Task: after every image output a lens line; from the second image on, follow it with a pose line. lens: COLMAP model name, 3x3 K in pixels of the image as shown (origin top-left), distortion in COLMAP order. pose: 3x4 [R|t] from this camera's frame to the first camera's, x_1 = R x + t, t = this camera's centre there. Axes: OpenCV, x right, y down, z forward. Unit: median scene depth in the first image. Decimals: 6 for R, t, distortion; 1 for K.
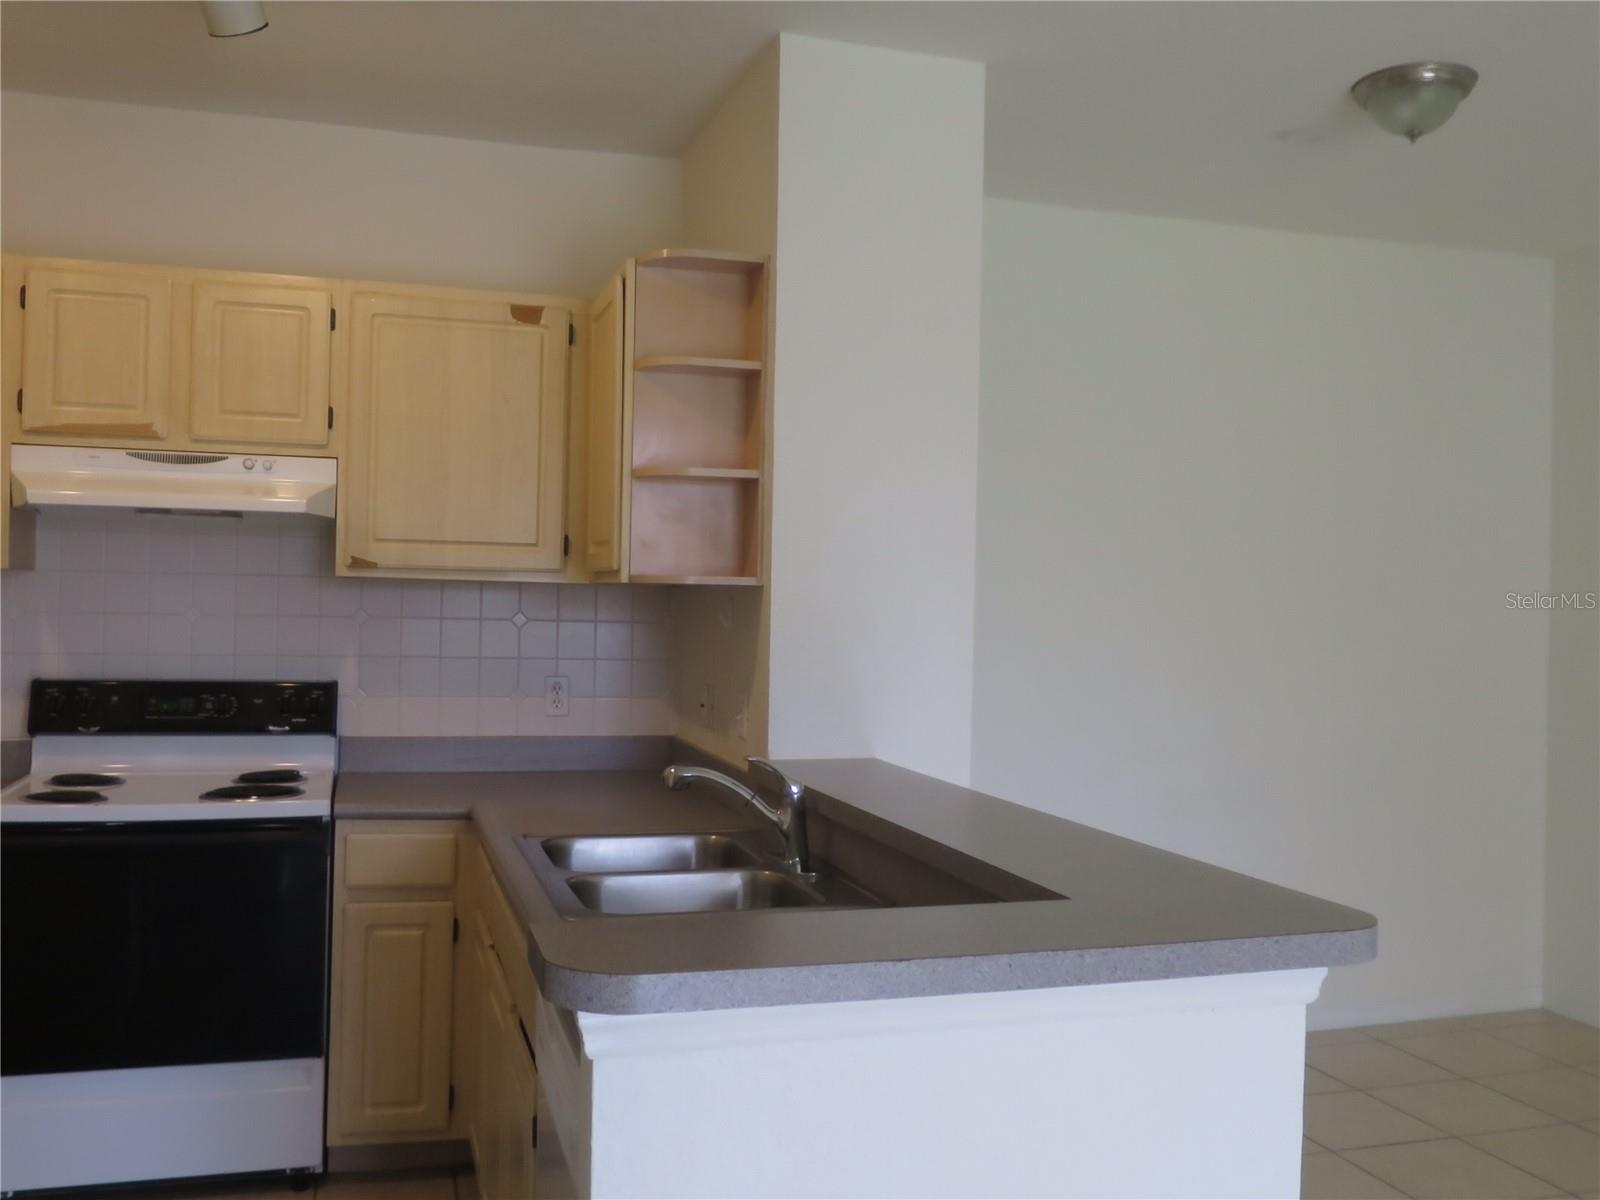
lens RADIAL K [[1432.8, 0, 796.1], [0, 1432.8, 594.2], [0, 0, 1]] dist [-0.037745, -0.004357]
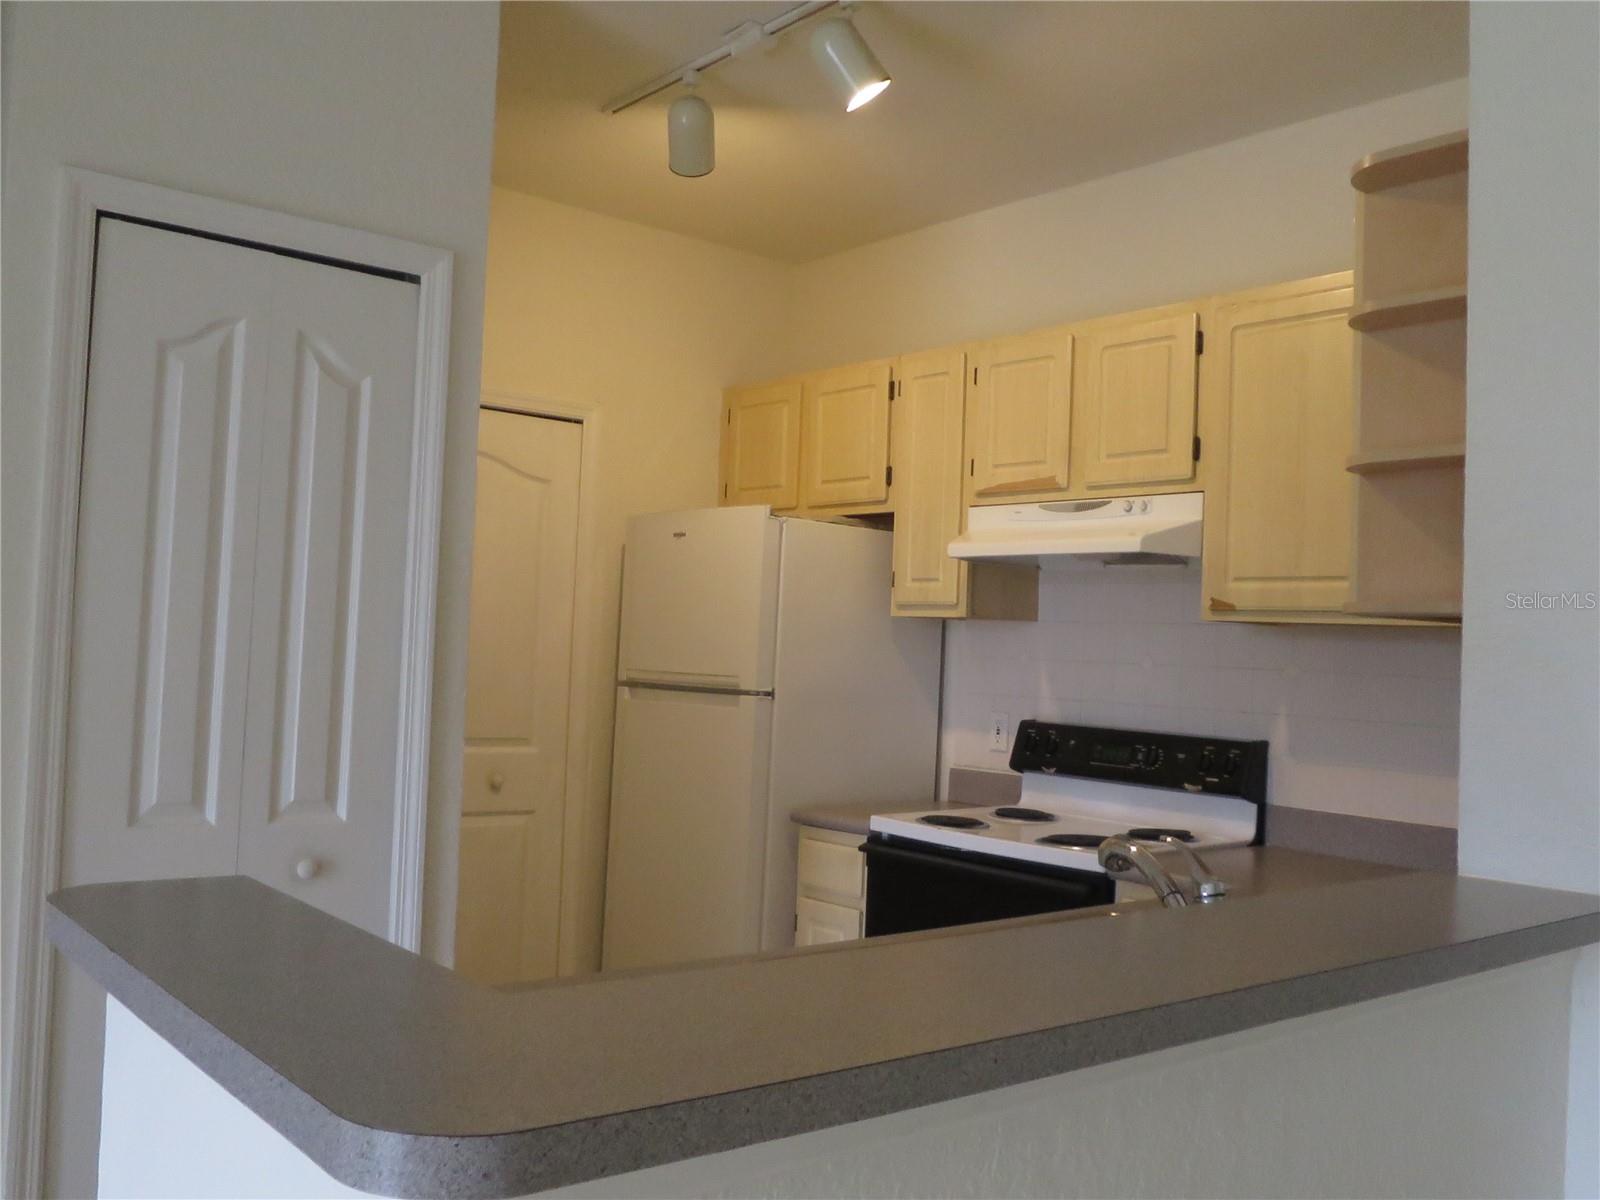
lens RADIAL K [[1432.8, 0, 796.1], [0, 1432.8, 594.2], [0, 0, 1]] dist [-0.037745, -0.004357]
pose [[0.393996, -0.036449, -0.918389, 0.412655], [-0.027650, 0.998291, -0.051483, 0.024579], [0.918696, 0.045678, 0.392315, 0.402077]]
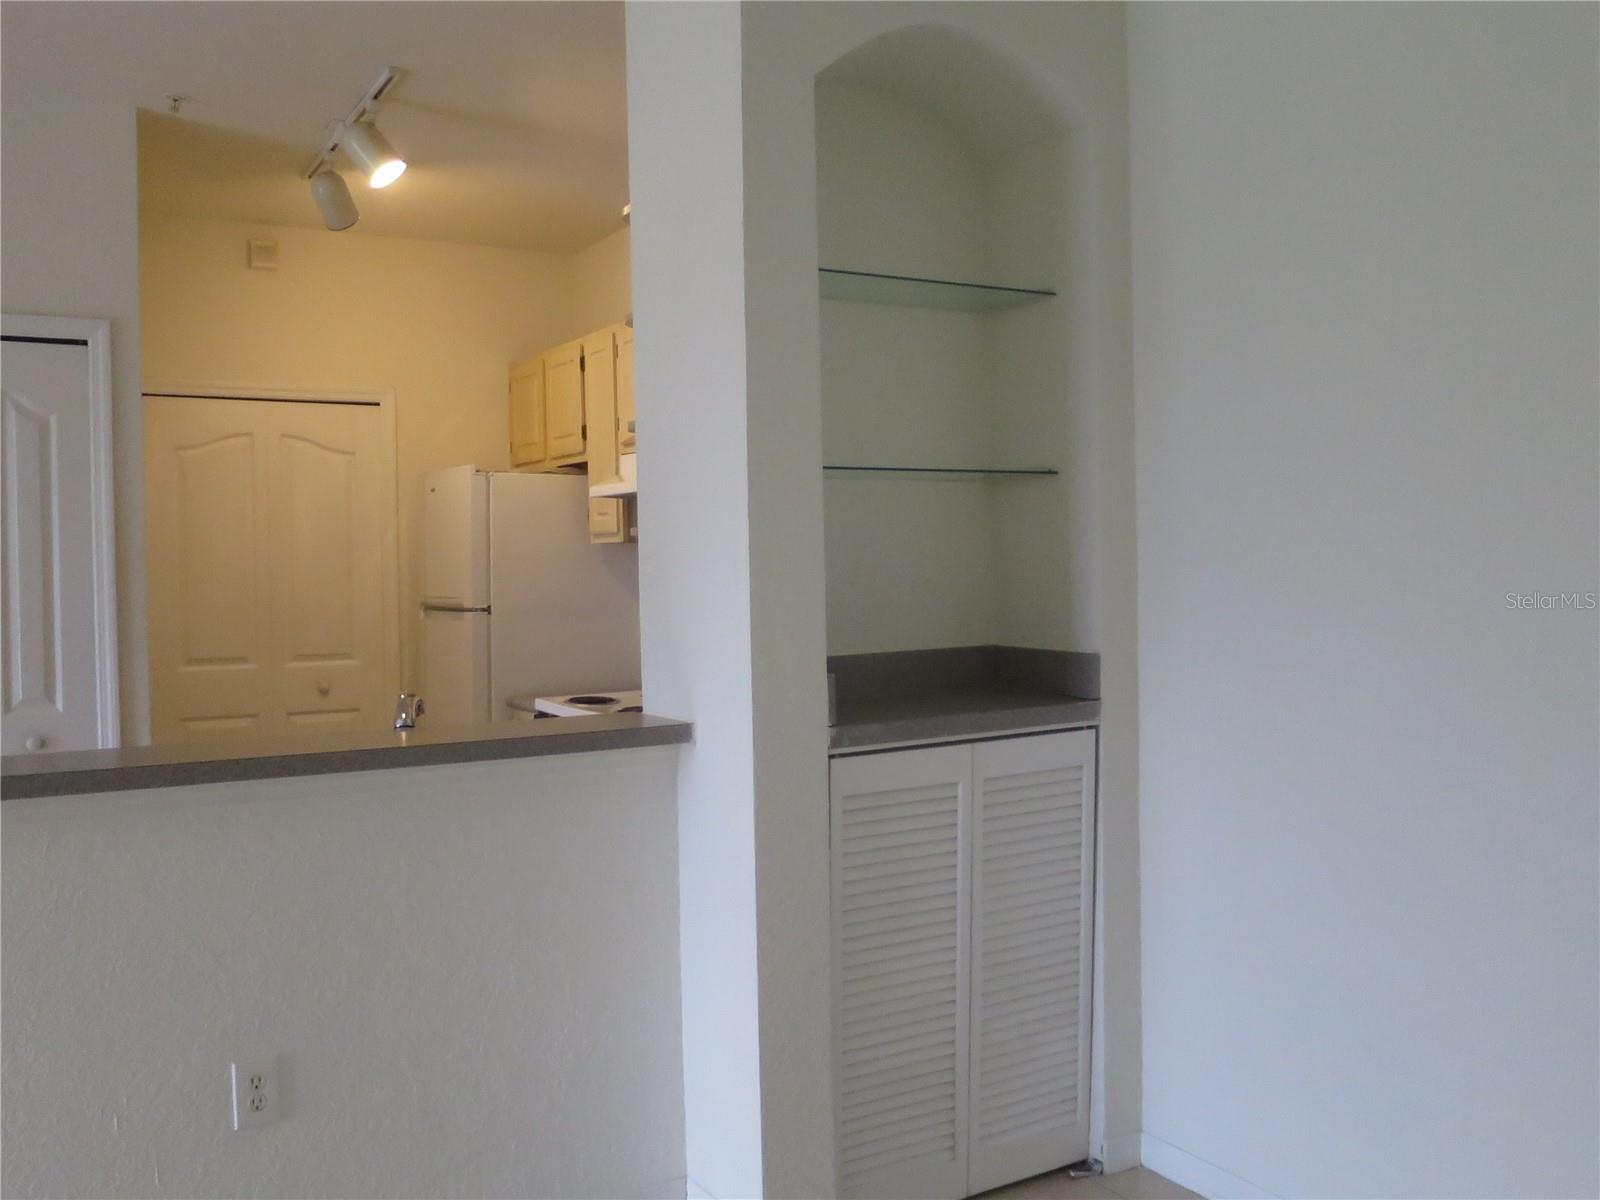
lens RADIAL K [[1432.8, 0, 796.1], [0, 1432.8, 594.2], [0, 0, 1]] dist [-0.037745, -0.004357]
pose [[0.246297, 0.002302, -0.969192, 0.882139], [0.027846, 0.999568, 0.009451, 0.024206], [0.968794, -0.029316, 0.246127, 0.795943]]
